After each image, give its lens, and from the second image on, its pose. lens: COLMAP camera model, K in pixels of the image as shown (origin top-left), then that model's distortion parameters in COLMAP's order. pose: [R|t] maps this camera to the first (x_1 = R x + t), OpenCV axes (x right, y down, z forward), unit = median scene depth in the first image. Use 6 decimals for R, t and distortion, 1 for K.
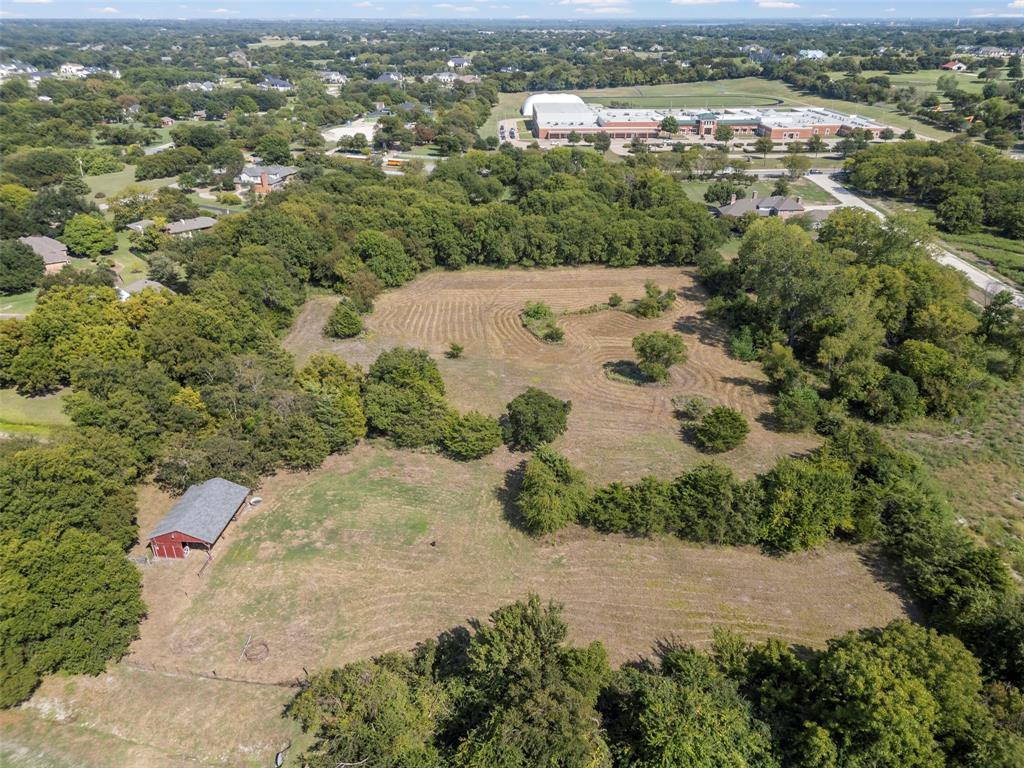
lens RADIAL K [[717.7, 0, 509.6], [0, 717.7, 384.7], [0, 0, 1]] dist [0.046316, -0.026071]
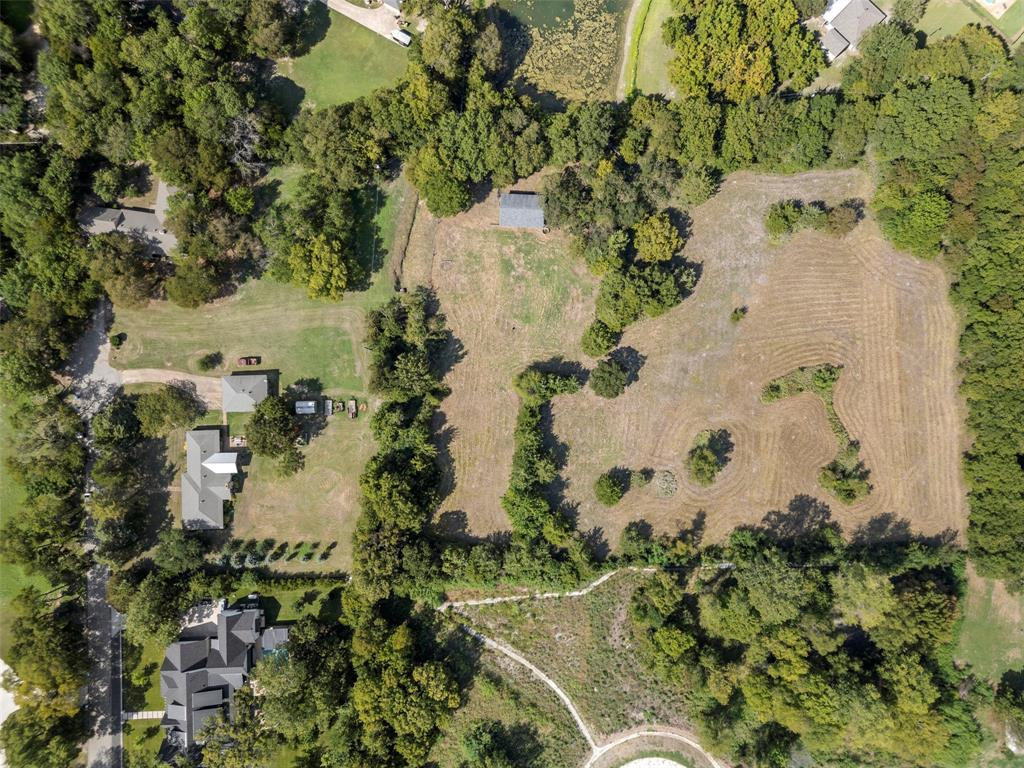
lens RADIAL K [[717.7, 0, 517.9], [0, 717.7, 384.7], [0, 0, 1]] dist [0.046316, -0.026071]
pose [[0.031809, 0.999091, -0.028374, 0.101014], [-0.437741, 0.039447, 0.898235, -1.458362], [0.898538, -0.016151, 0.438598, 0.101228]]
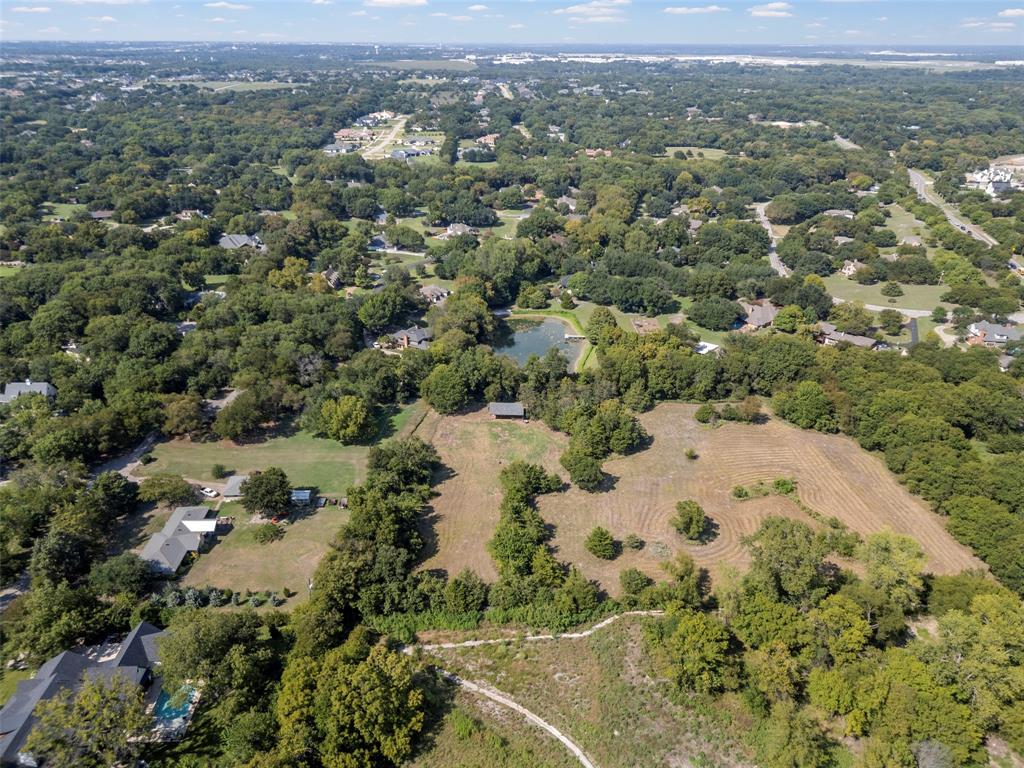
lens RADIAL K [[717.7, 0, 507.6], [0, 717.7, 382.0], [0, 0, 1]] dist [0.046316, -0.026071]
pose [[0.040678, 0.422536, -0.905433, 1.709393], [-0.458766, 0.812916, 0.358750, -0.760575], [0.887625, 0.400789, 0.226913, 0.349963]]
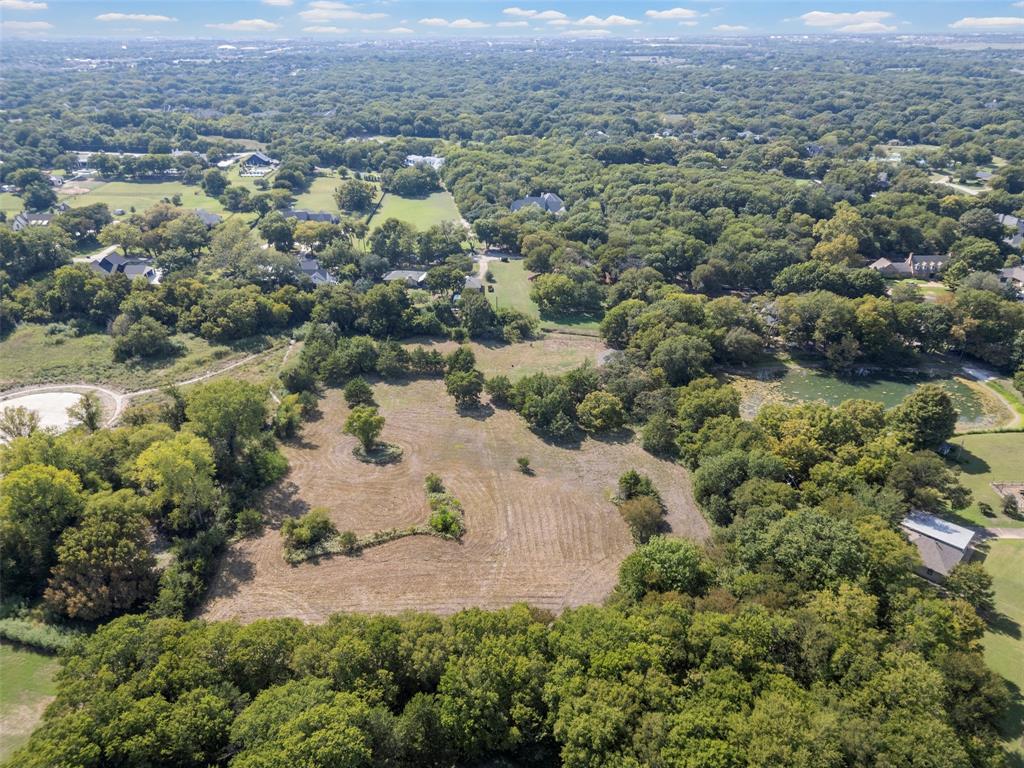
lens RADIAL K [[717.7, 0, 512.3], [0, 717.7, 383.5], [0, 0, 1]] dist [0.046316, -0.026071]
pose [[-0.999644, 0.002697, -0.026557, -0.042243], [-0.019845, 0.590279, 0.806955, -1.510671], [0.017852, 0.807195, -0.590016, 2.234287]]
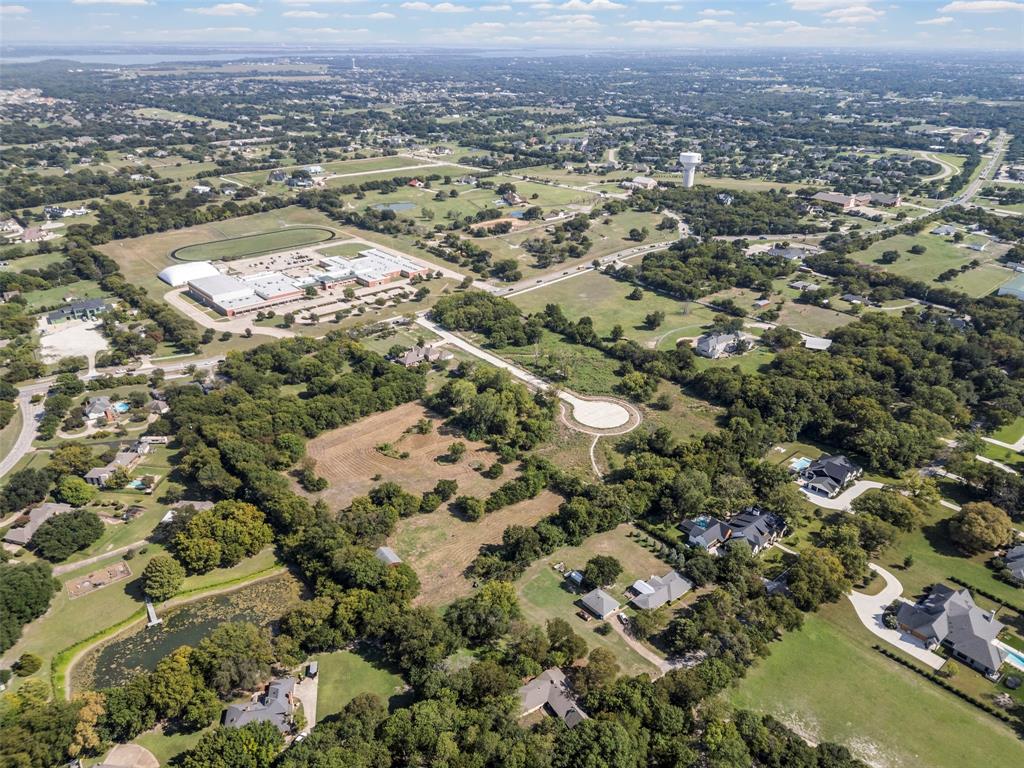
lens RADIAL K [[717.7, 0, 505.0], [0, 717.7, 381.5], [0, 0, 1]] dist [0.046316, -0.026071]
pose [[0.761218, -0.280915, 0.584495, -1.496744], [0.296064, 0.952438, 0.072173, -0.557400], [-0.576970, 0.118109, 0.808181, -1.699054]]
